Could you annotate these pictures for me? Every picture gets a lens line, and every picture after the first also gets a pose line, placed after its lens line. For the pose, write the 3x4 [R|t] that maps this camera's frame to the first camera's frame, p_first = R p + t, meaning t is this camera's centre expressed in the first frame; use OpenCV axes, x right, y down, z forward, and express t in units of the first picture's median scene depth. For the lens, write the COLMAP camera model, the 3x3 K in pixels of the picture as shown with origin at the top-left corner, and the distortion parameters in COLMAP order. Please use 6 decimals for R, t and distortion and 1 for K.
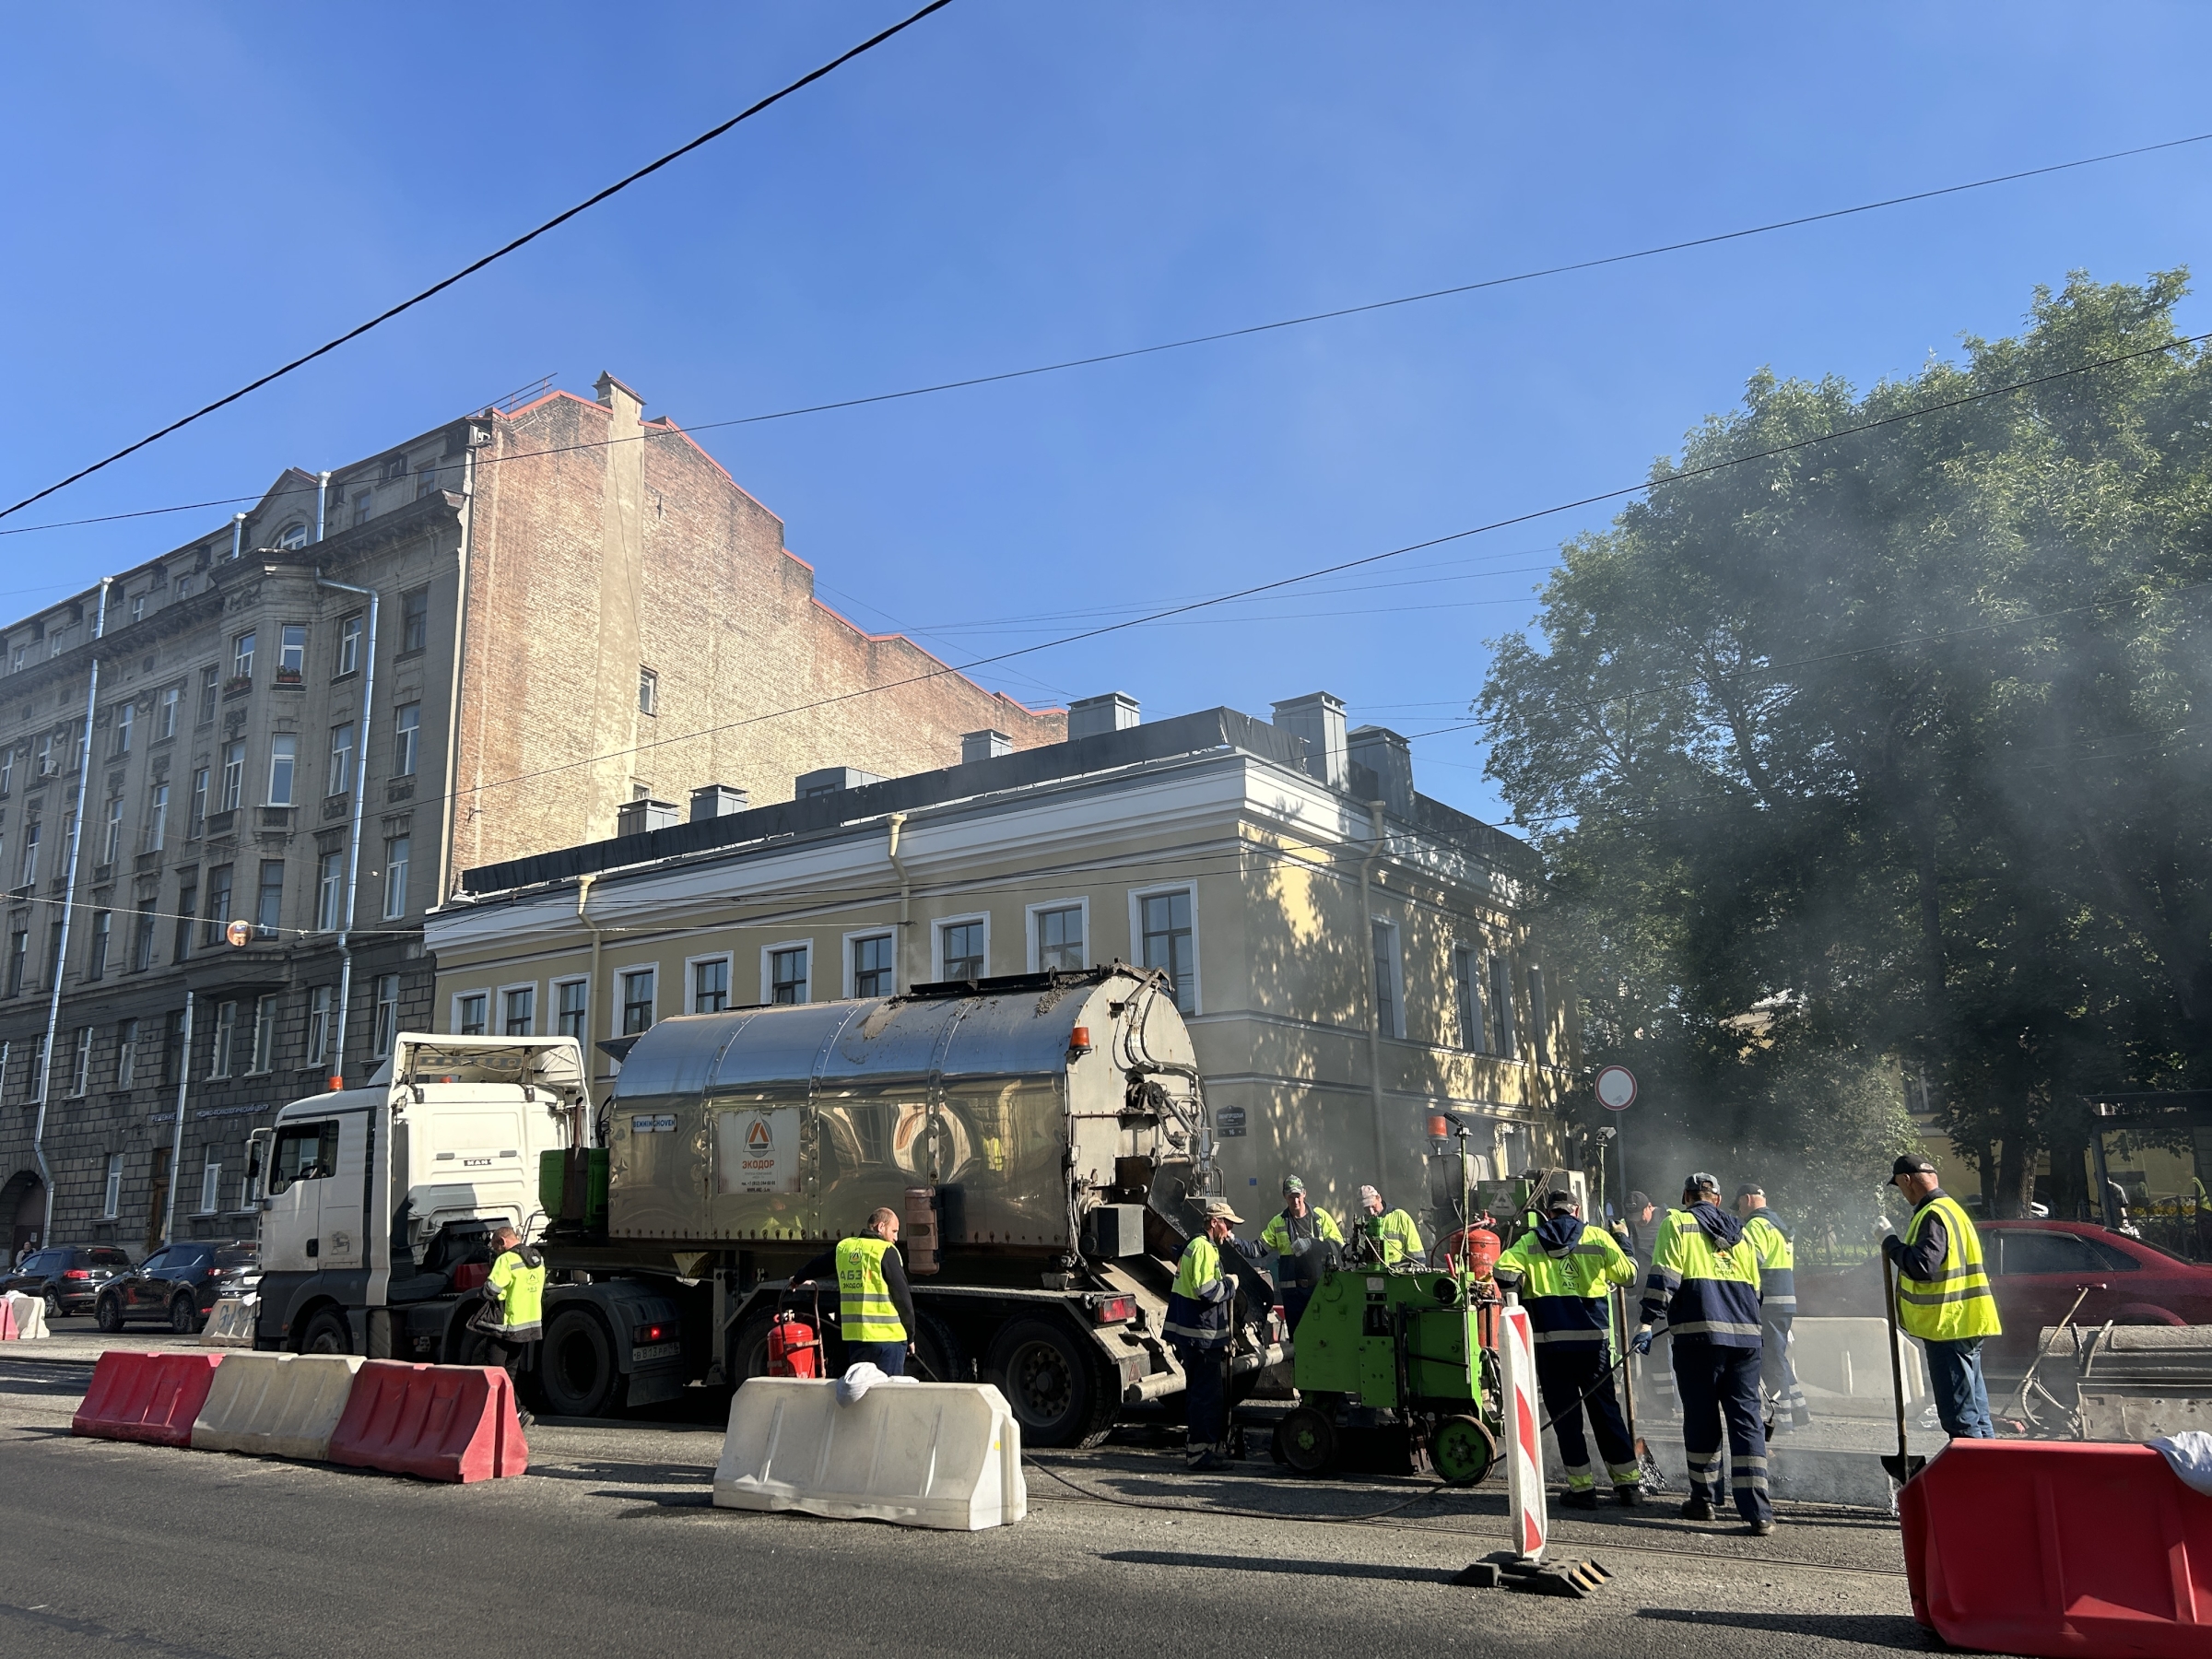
lens RADIAL K [[1666.7, 0, 1108.9], [0, 1666.7, 832.2], [0, 0, 1]] dist [-0.000195, 0.000679]
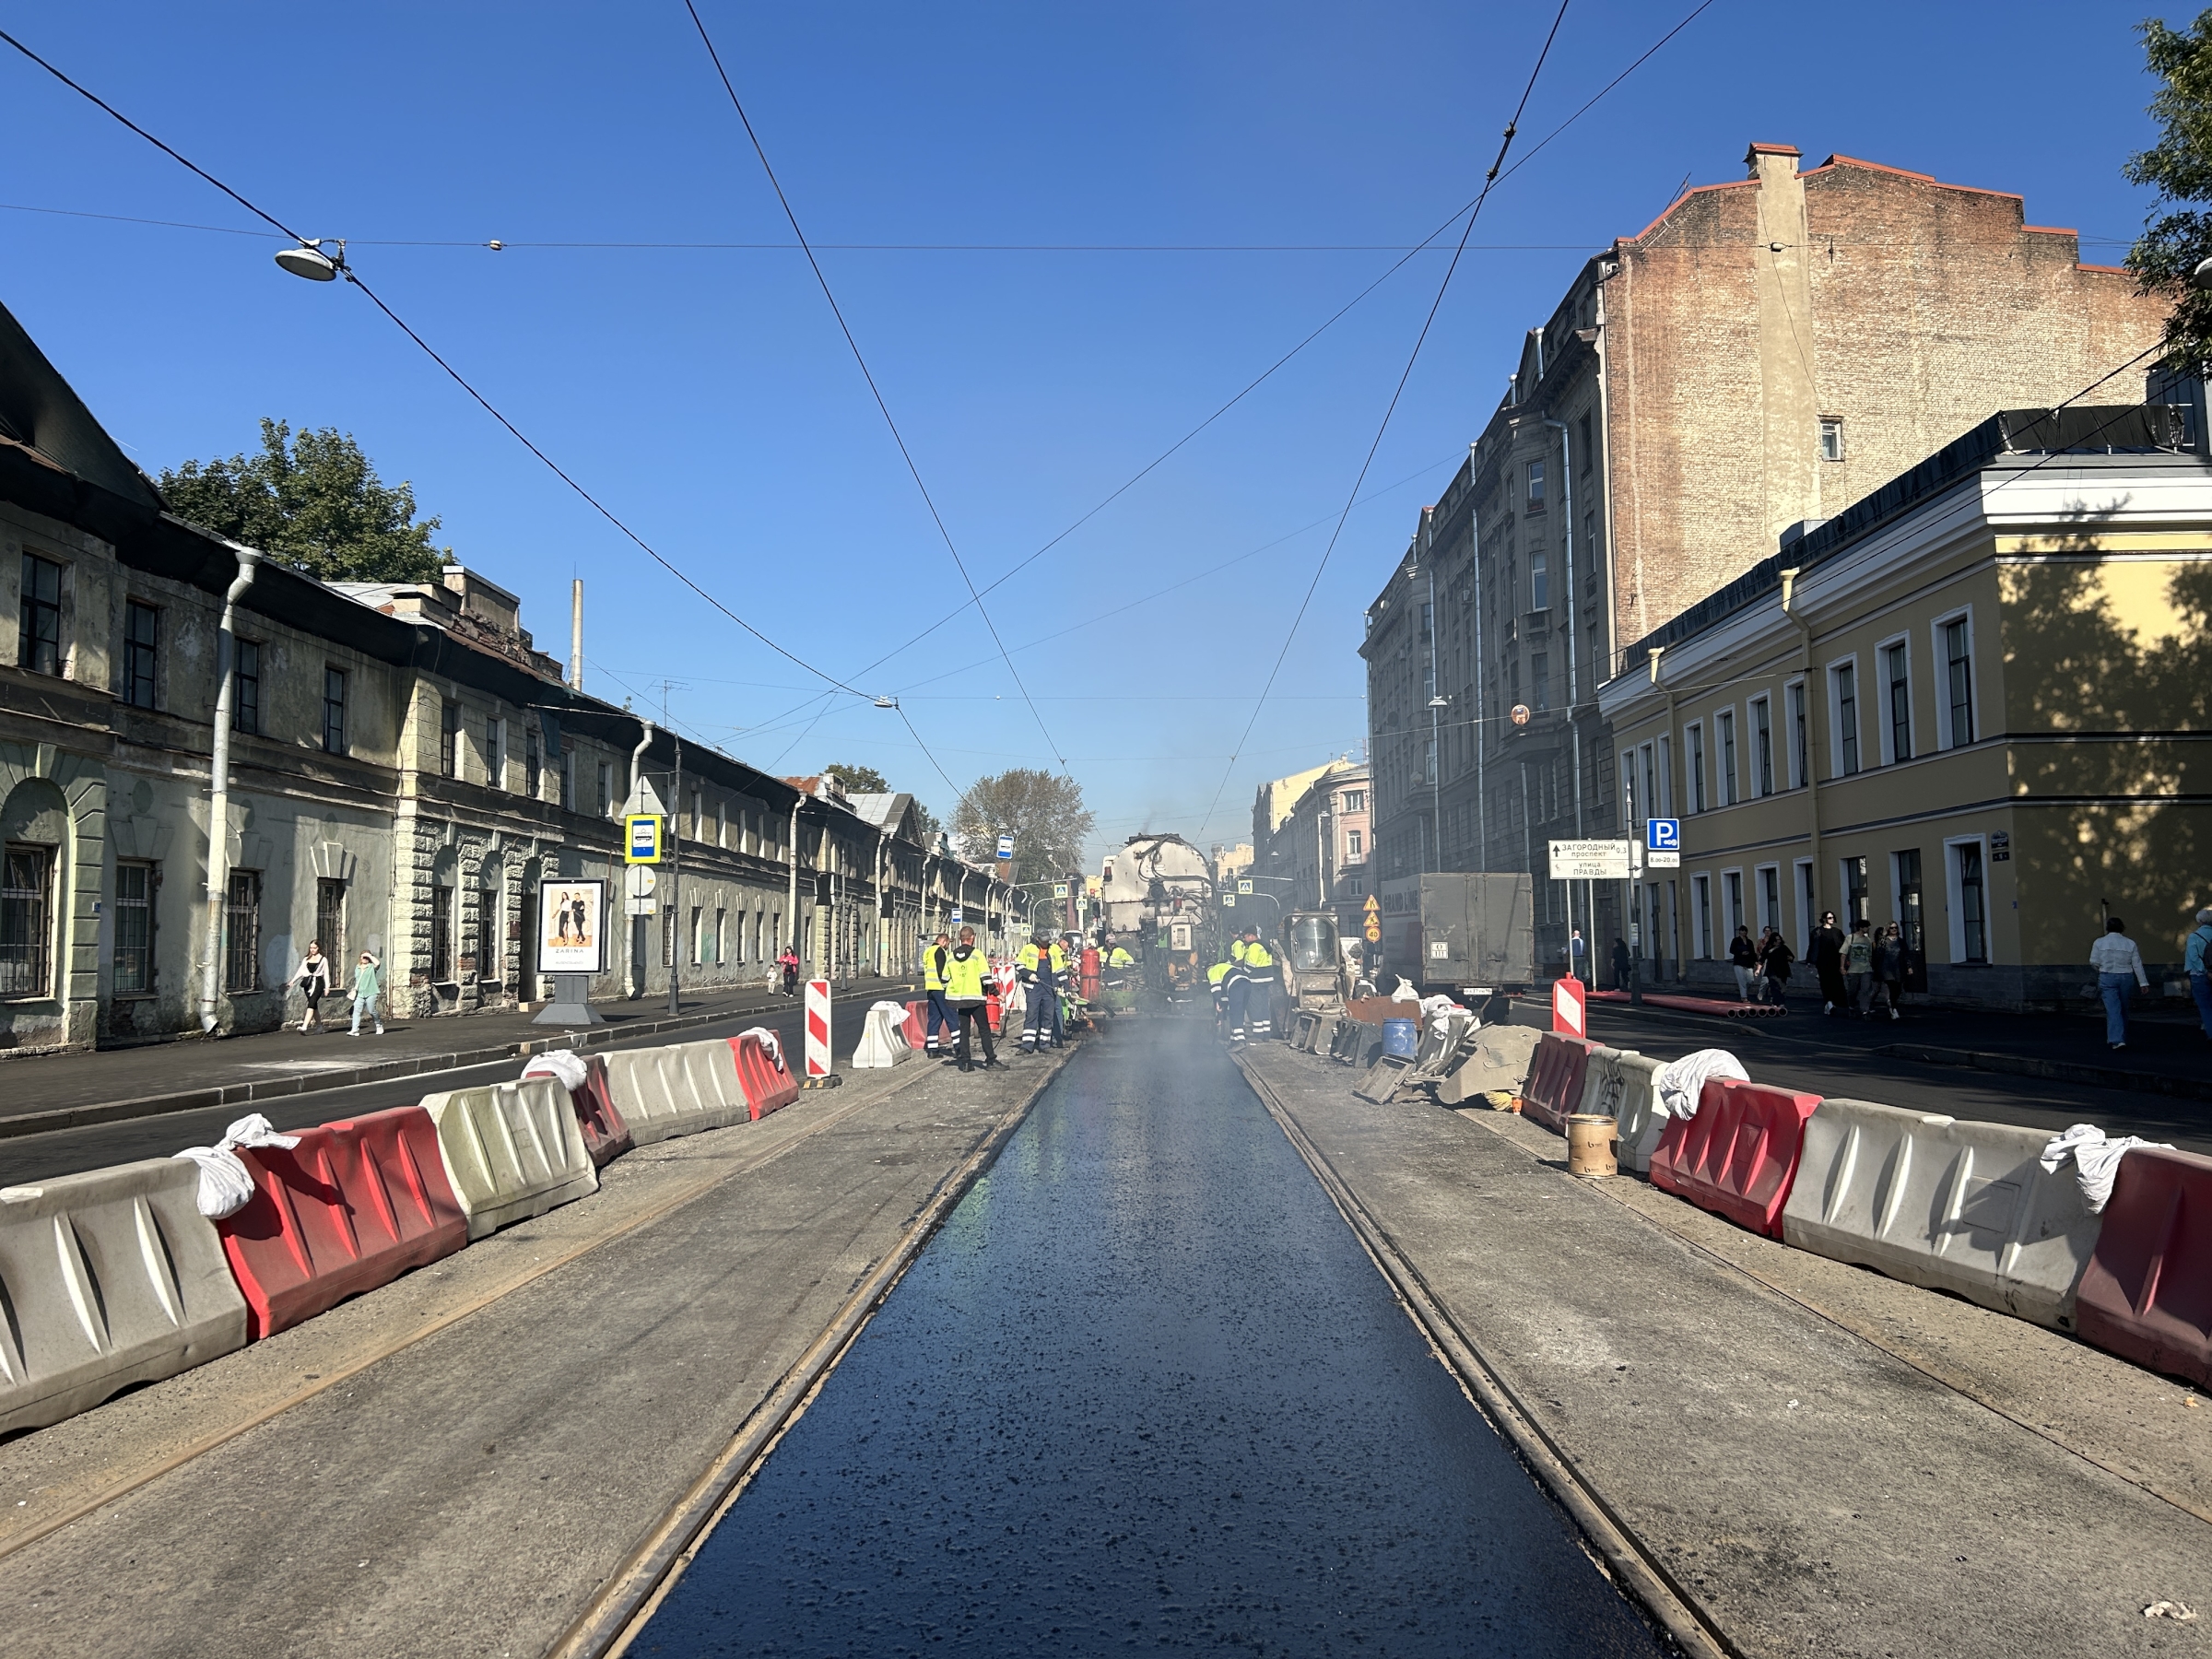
lens RADIAL K [[1666.7, 0, 1106.6], [0, 1666.7, 821.4], [0, 0, 1]] dist [-0.000195, 0.000679]
pose [[0.514708, -0.039064, -0.856475, 0.405567], [0.188234, 0.979737, 0.068435, -0.006987], [0.836447, -0.196442, 0.511632, 0.043330]]
